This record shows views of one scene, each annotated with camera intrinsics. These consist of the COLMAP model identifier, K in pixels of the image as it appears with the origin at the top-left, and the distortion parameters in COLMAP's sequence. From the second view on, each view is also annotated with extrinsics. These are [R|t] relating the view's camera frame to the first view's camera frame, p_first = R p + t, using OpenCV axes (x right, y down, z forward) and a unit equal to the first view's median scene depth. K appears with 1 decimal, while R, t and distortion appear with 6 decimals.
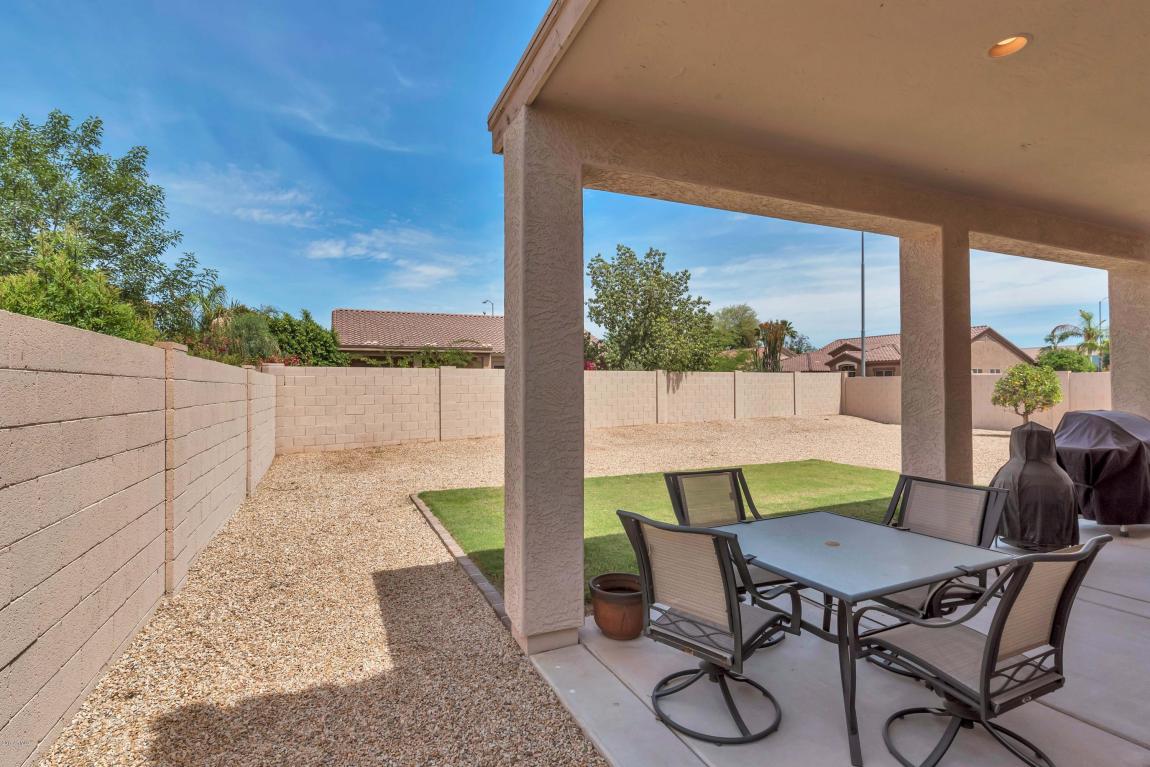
lens RADIAL K [[547.9, 0, 574.8], [0, 547.9, 385.7], [0, 0, 1]] dist [0.000434, 0.000019]
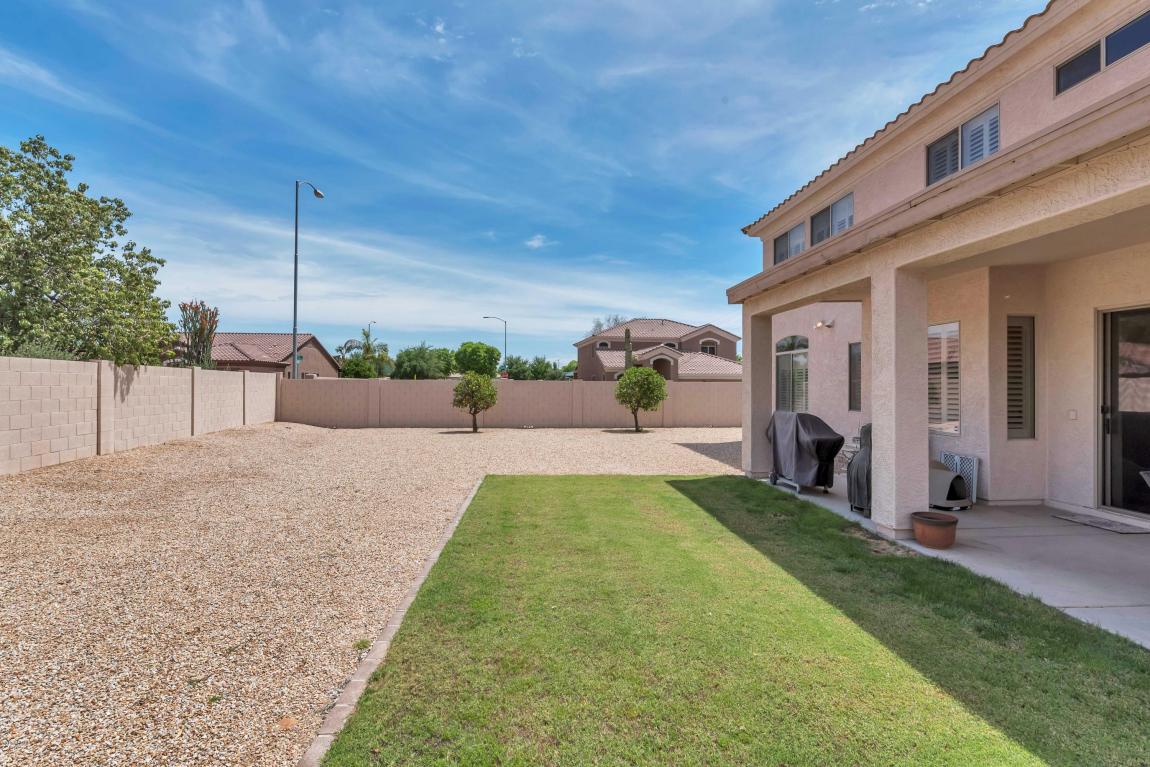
lens RADIAL K [[533.4, 0, 576.9], [0, 533.4, 383.2], [0, 0, 1]] dist [-0.004180, 0.000887]
pose [[0.325535, 0.012703, 0.945445, -0.195900], [-0.004824, 0.999919, -0.011774, -0.001107], [-0.945518, -0.000728, 0.325570, 0.331421]]
